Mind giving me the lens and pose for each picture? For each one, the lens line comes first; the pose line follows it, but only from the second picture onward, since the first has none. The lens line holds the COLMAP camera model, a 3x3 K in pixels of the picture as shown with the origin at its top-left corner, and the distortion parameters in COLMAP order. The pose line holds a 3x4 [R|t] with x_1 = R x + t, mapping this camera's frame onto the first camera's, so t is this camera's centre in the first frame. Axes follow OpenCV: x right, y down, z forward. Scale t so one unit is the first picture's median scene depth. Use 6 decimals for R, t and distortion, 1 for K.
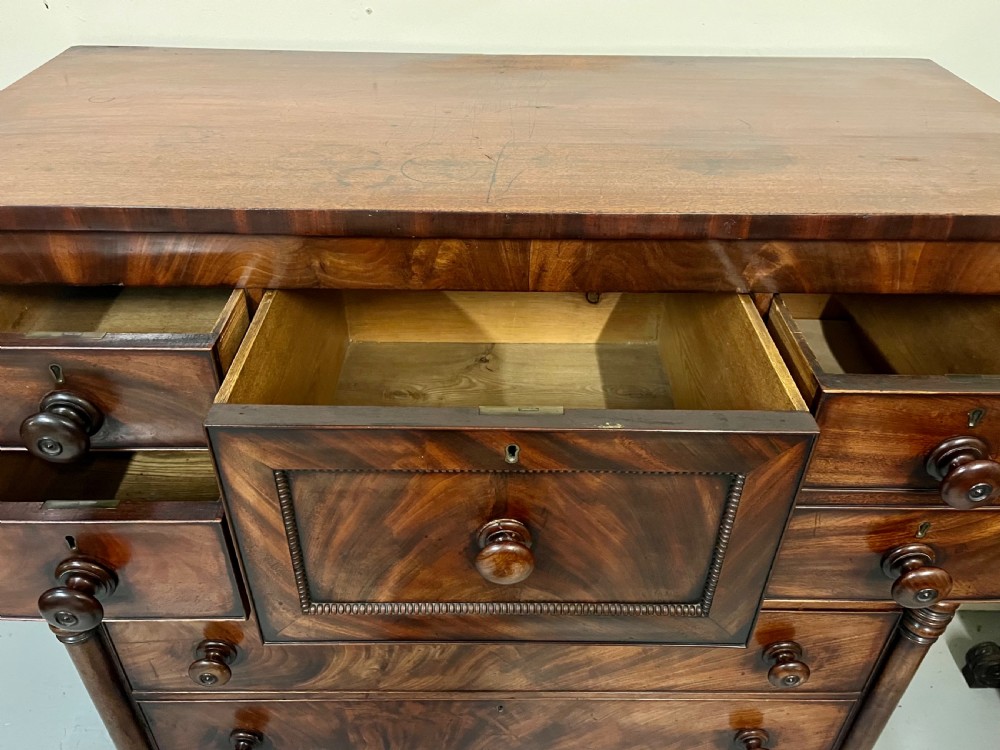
lens RADIAL K [[791.2, 0, 500.0], [0, 791.2, 375.0], [0, 0, 1]] dist [0.062740, -0.086215]
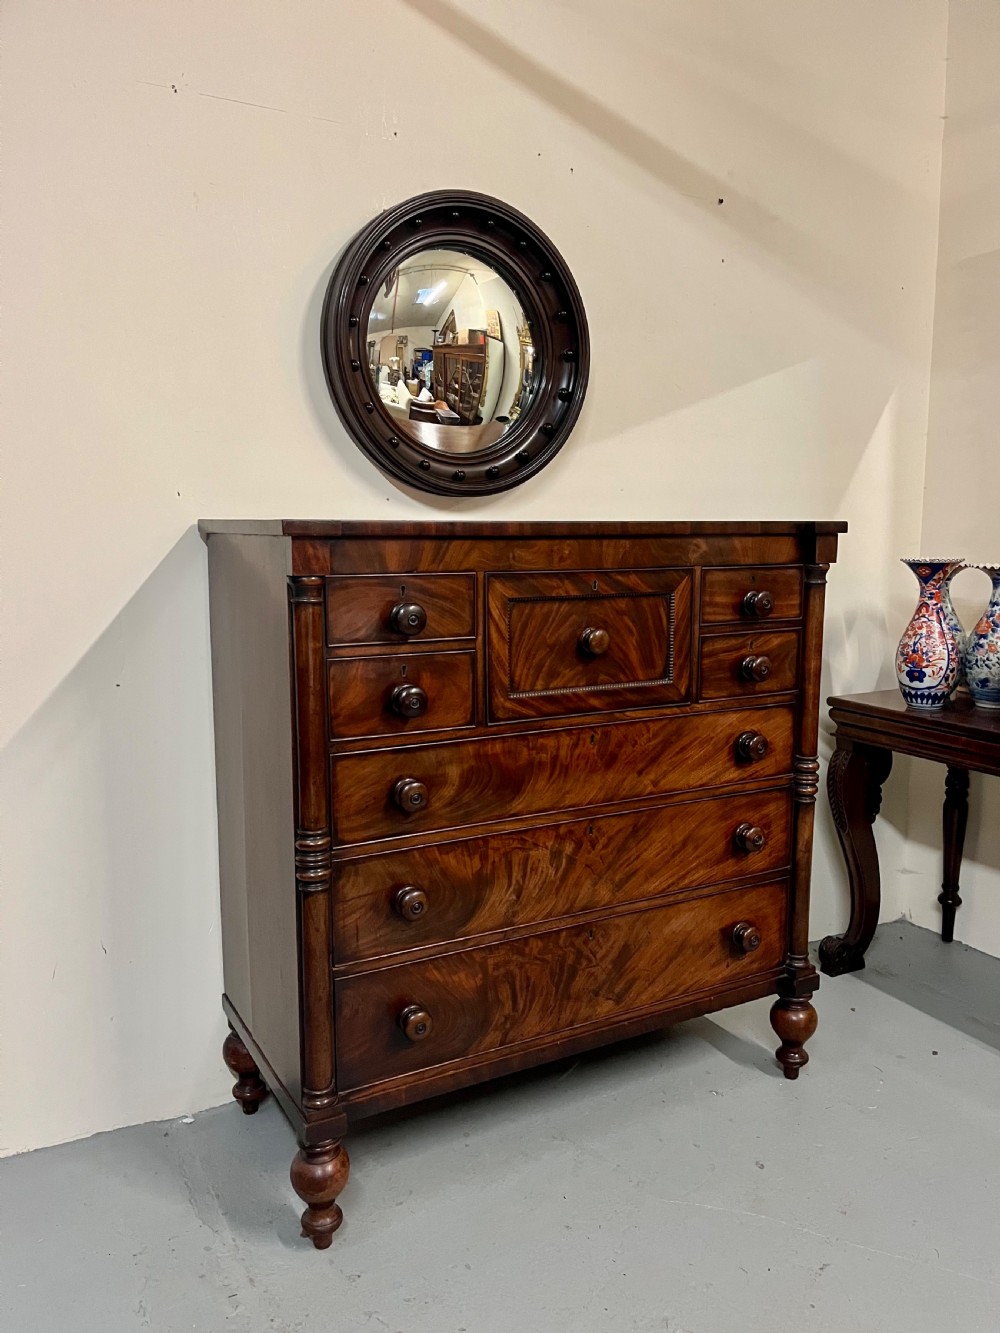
lens RADIAL K [[1003.6, 0, 507.2], [0, 1003.6, 676.9], [0, 0, 1]] dist [0.133031, -0.320953]
pose [[0.876692, -0.083797, 0.473697, -0.941018], [0.293627, 0.873210, -0.388956, 0.703268], [-0.381044, 0.480085, 0.790142, -0.512203]]
